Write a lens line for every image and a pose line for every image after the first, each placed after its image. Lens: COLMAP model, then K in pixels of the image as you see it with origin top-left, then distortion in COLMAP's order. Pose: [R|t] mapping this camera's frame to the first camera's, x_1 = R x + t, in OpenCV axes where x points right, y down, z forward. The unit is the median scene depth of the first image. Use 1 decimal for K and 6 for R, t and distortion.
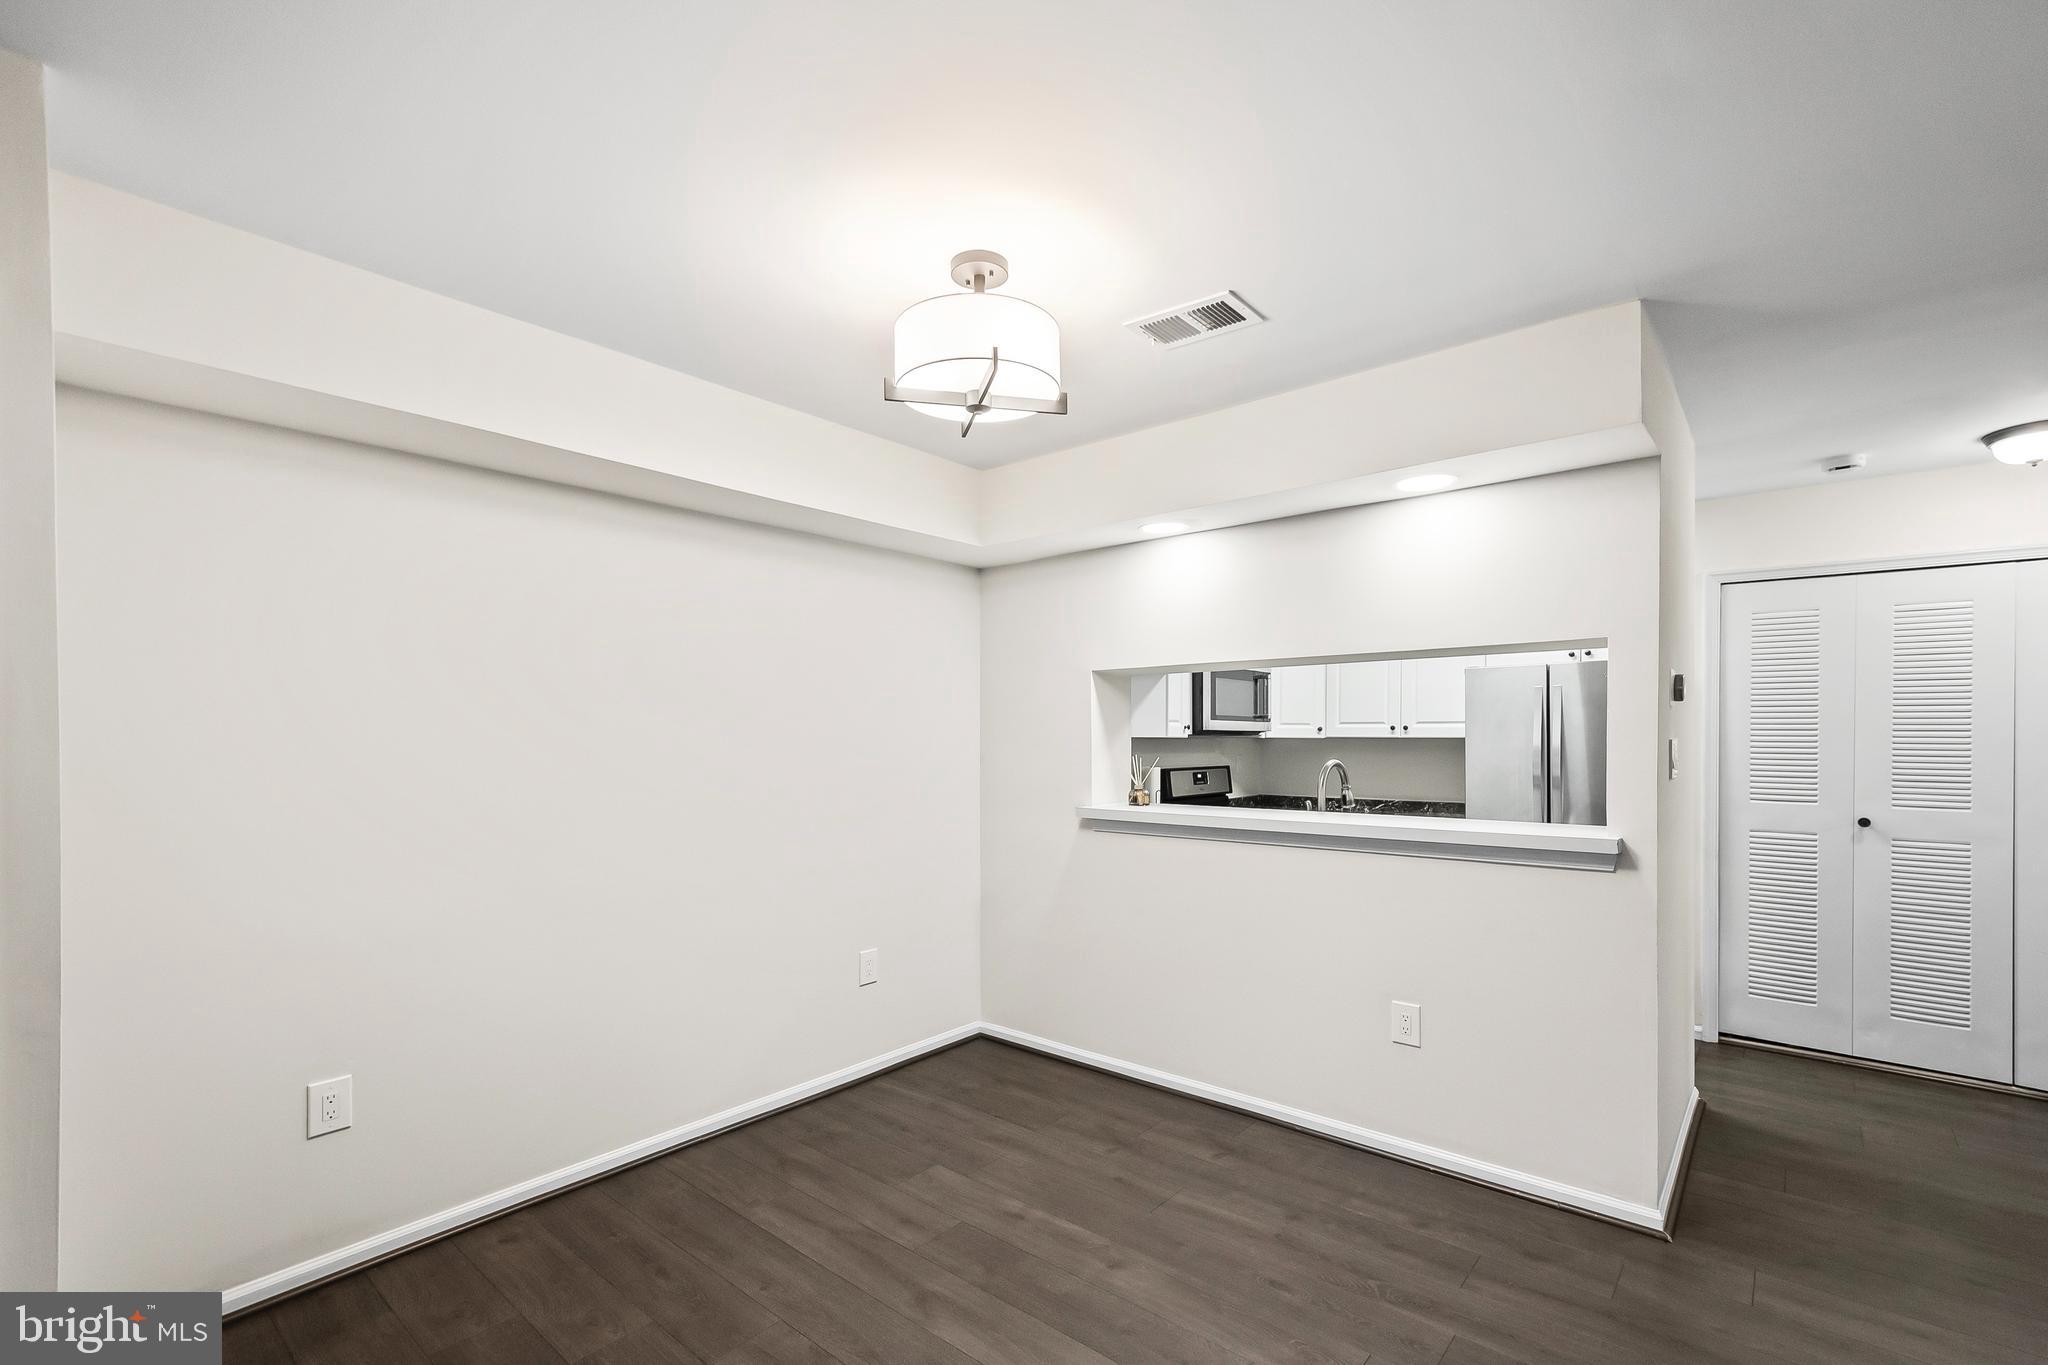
lens RADIAL K [[888.2, 0, 1042.9], [0, 888.2, 734.7], [0, 0, 1]] dist [-0.000006, -0.000352]
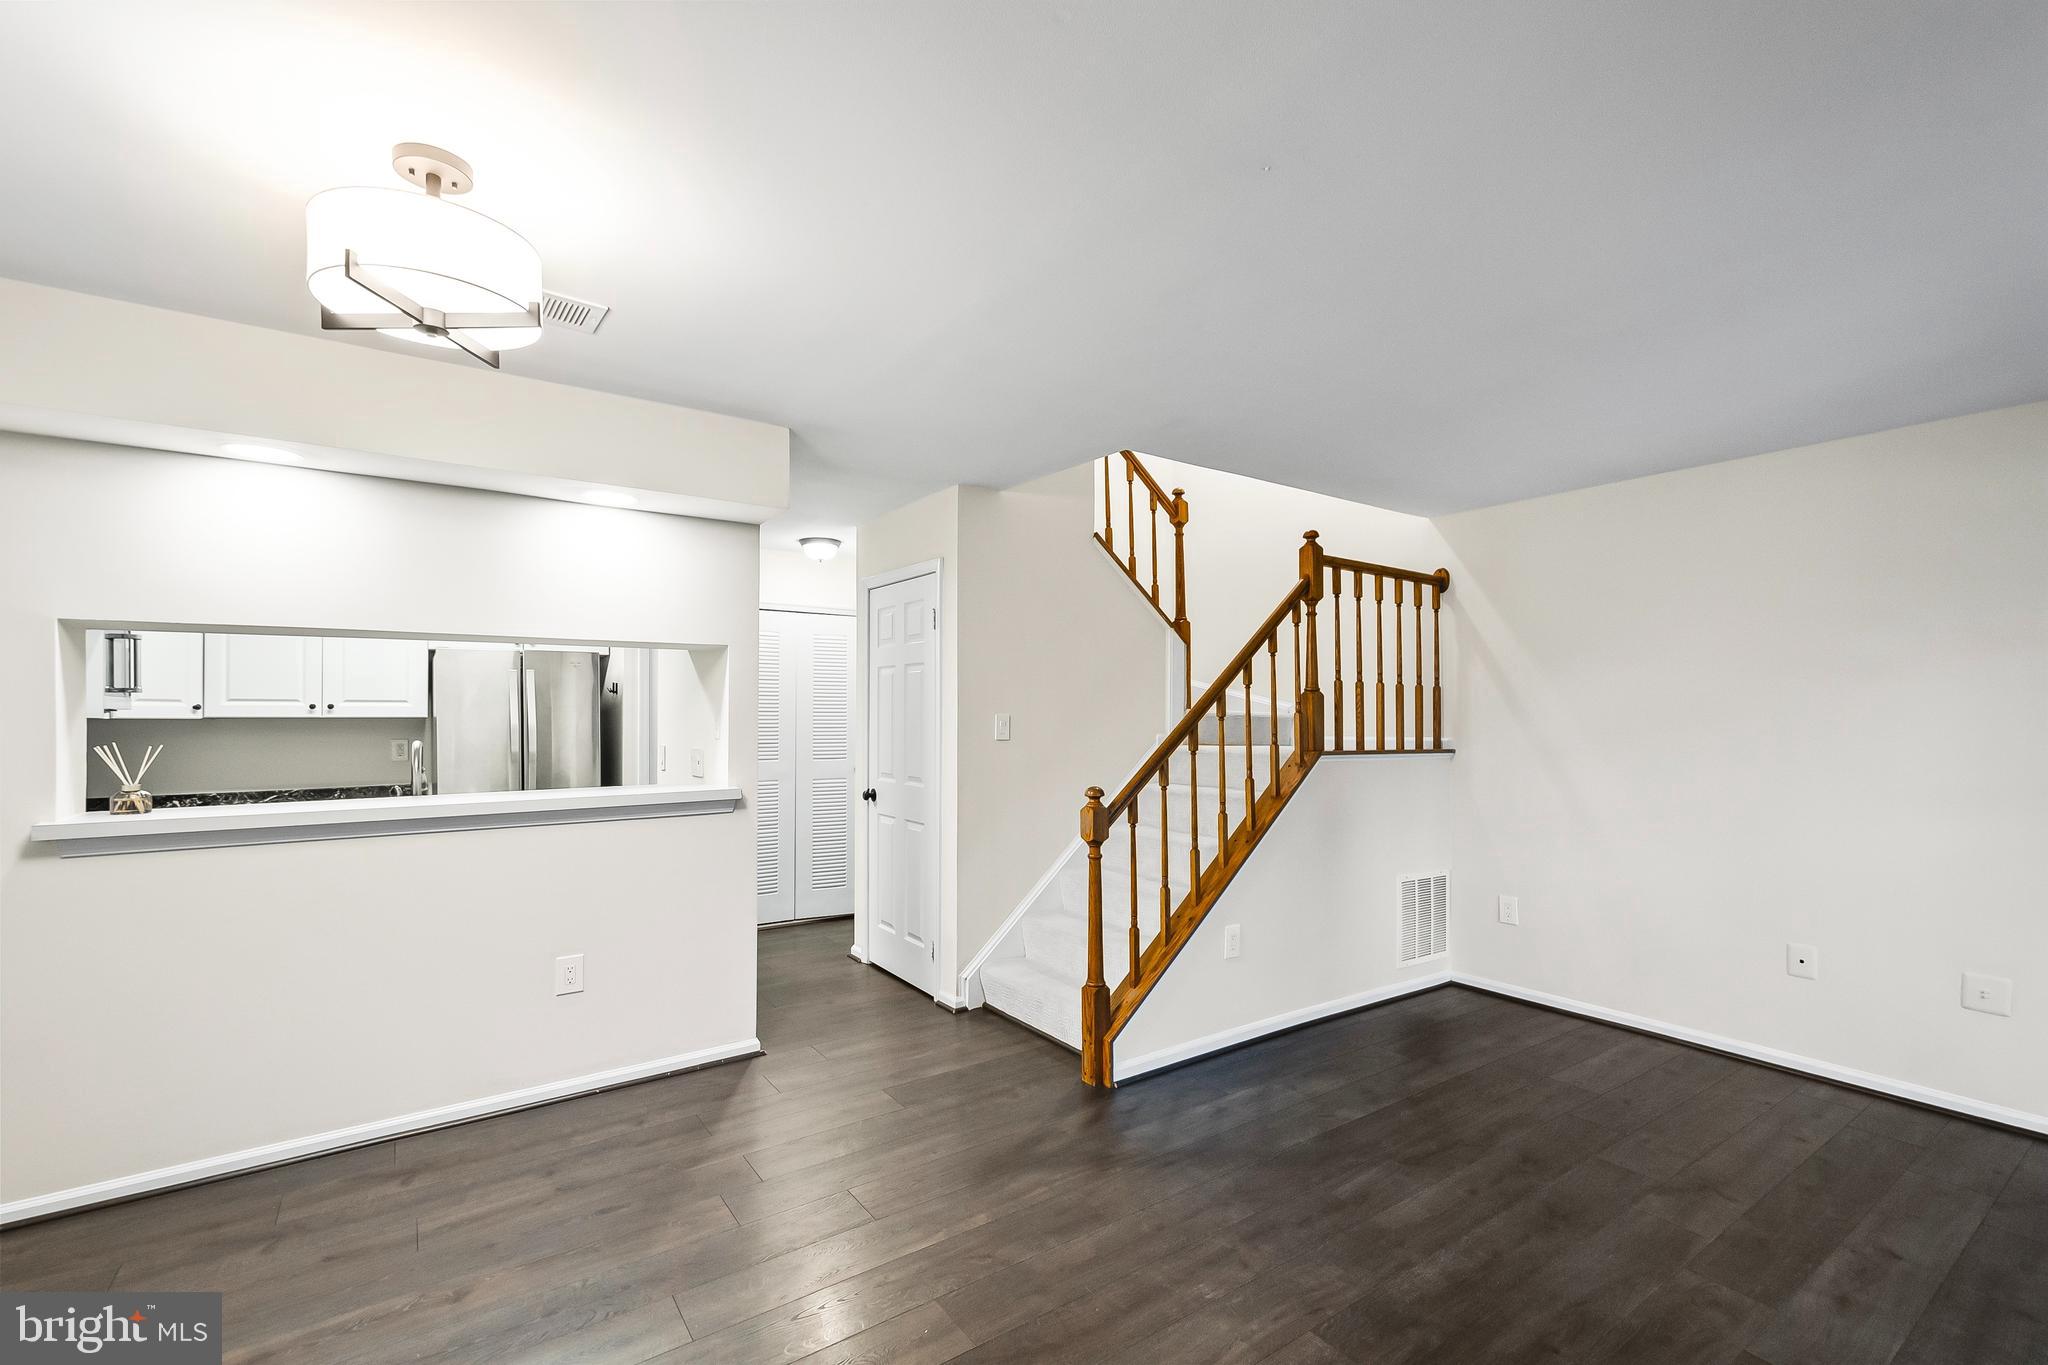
lens RADIAL K [[883.6, 0, 1040.2], [0, 883.6, 713.1], [0, 0, 1]] dist [0.001986, -0.000173]
pose [[0.243729, 0.002024, 0.969841, -0.402378], [-0.001488, 0.999997, -0.001713, -0.000845], [-0.969842, -0.001026, 0.243732, 0.122879]]
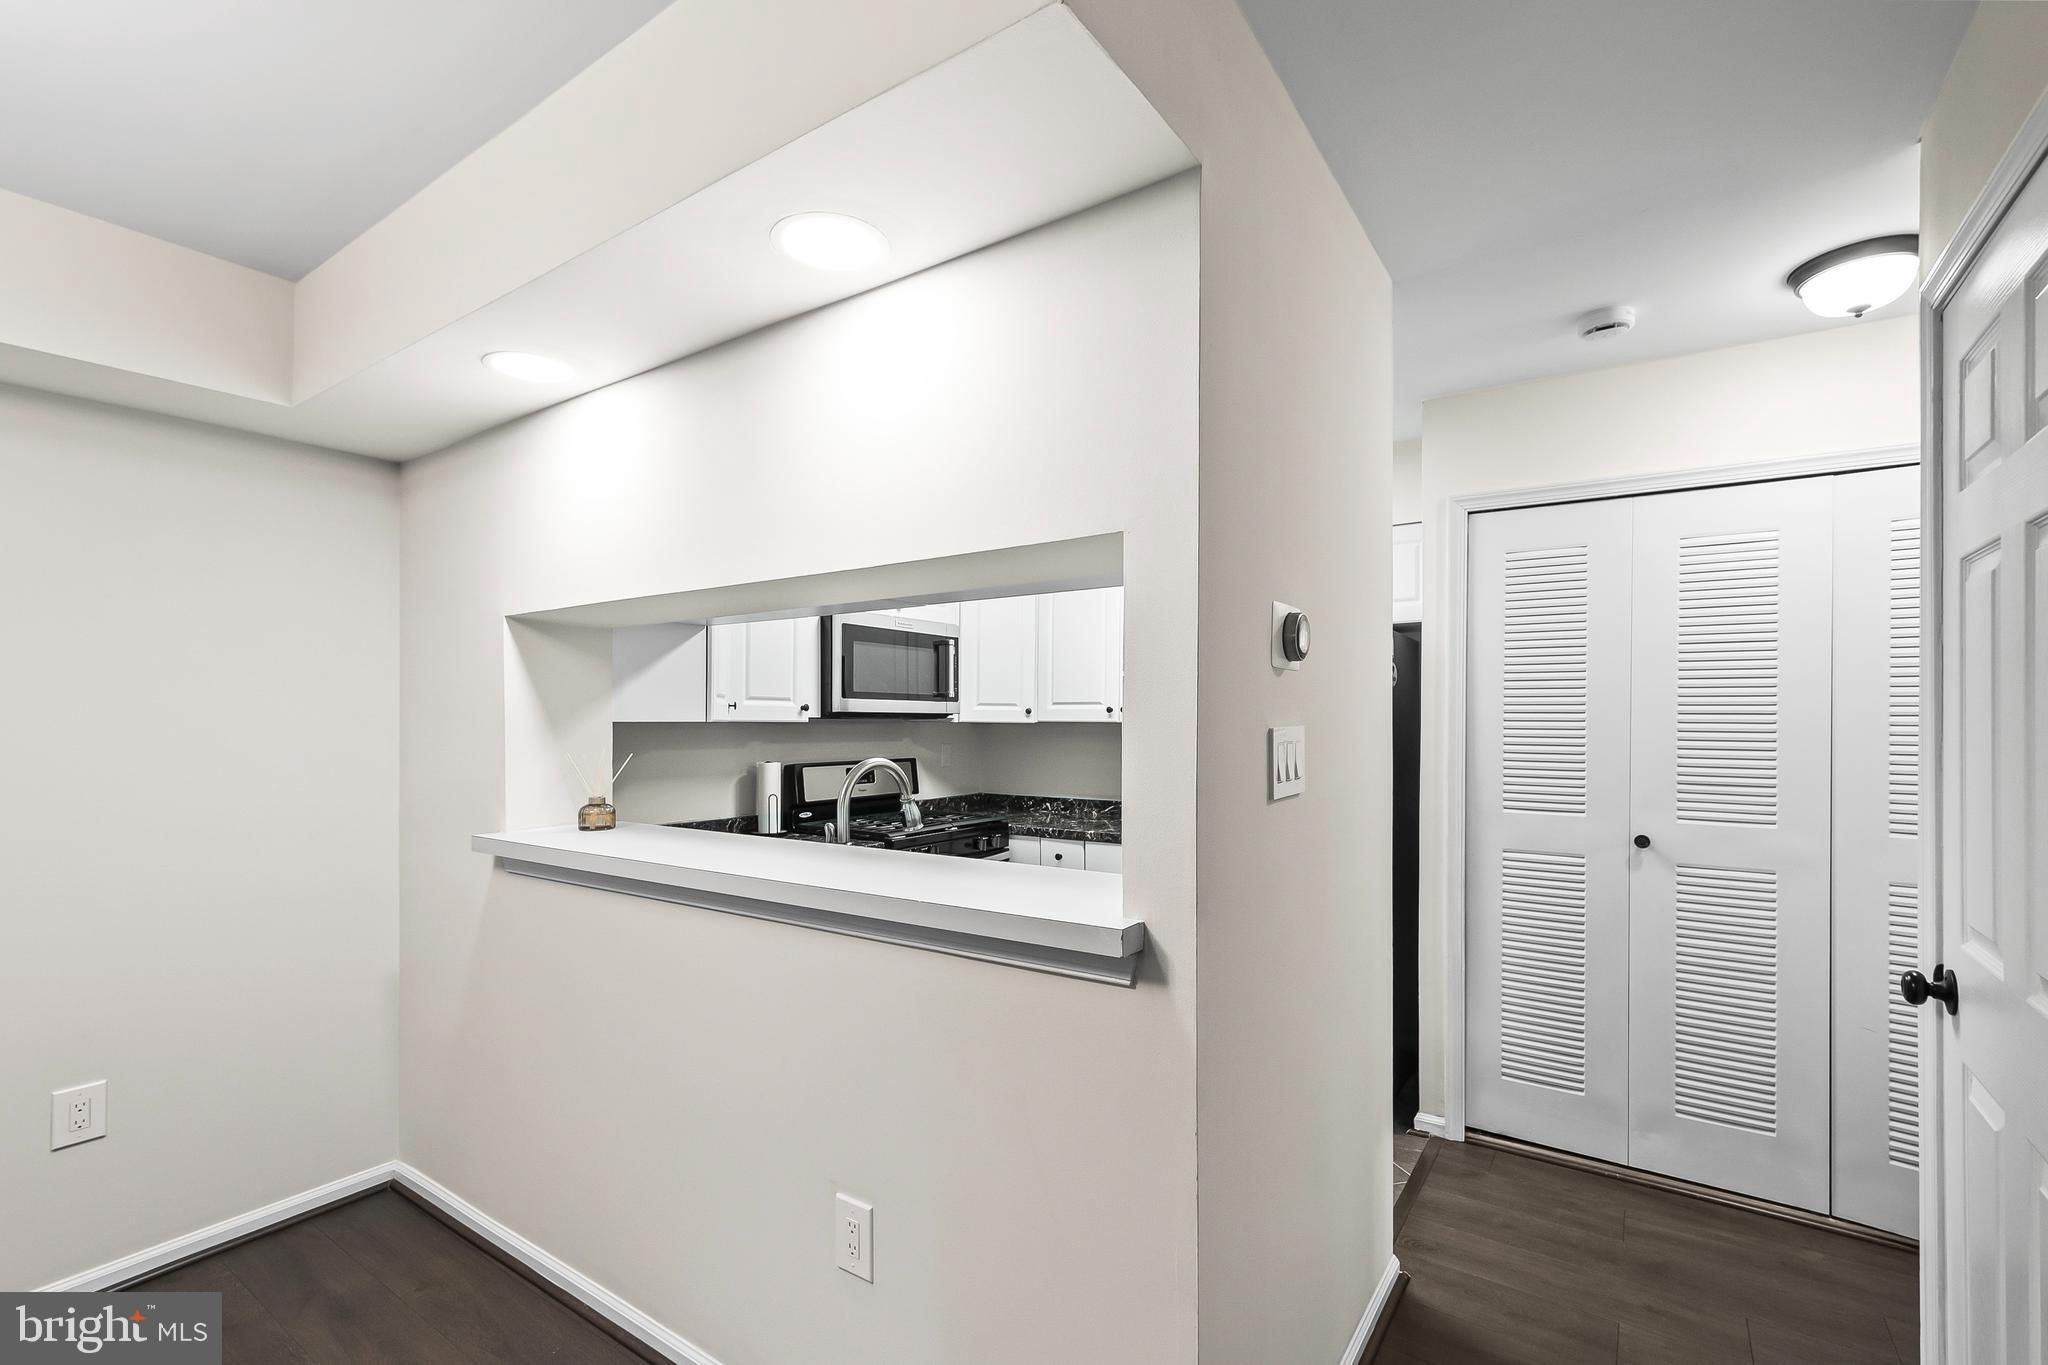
lens RADIAL K [[890.1, 0, 1042.2], [0, 890.1, 716.6], [0, 0, 1]] dist [0.002405, -0.000450]
pose [[0.994062, 0.000823, 0.108810, 0.358001], [-0.000716, 0.999999, -0.001016, -0.001163], [-0.108810, 0.000932, 0.994062, 0.330816]]
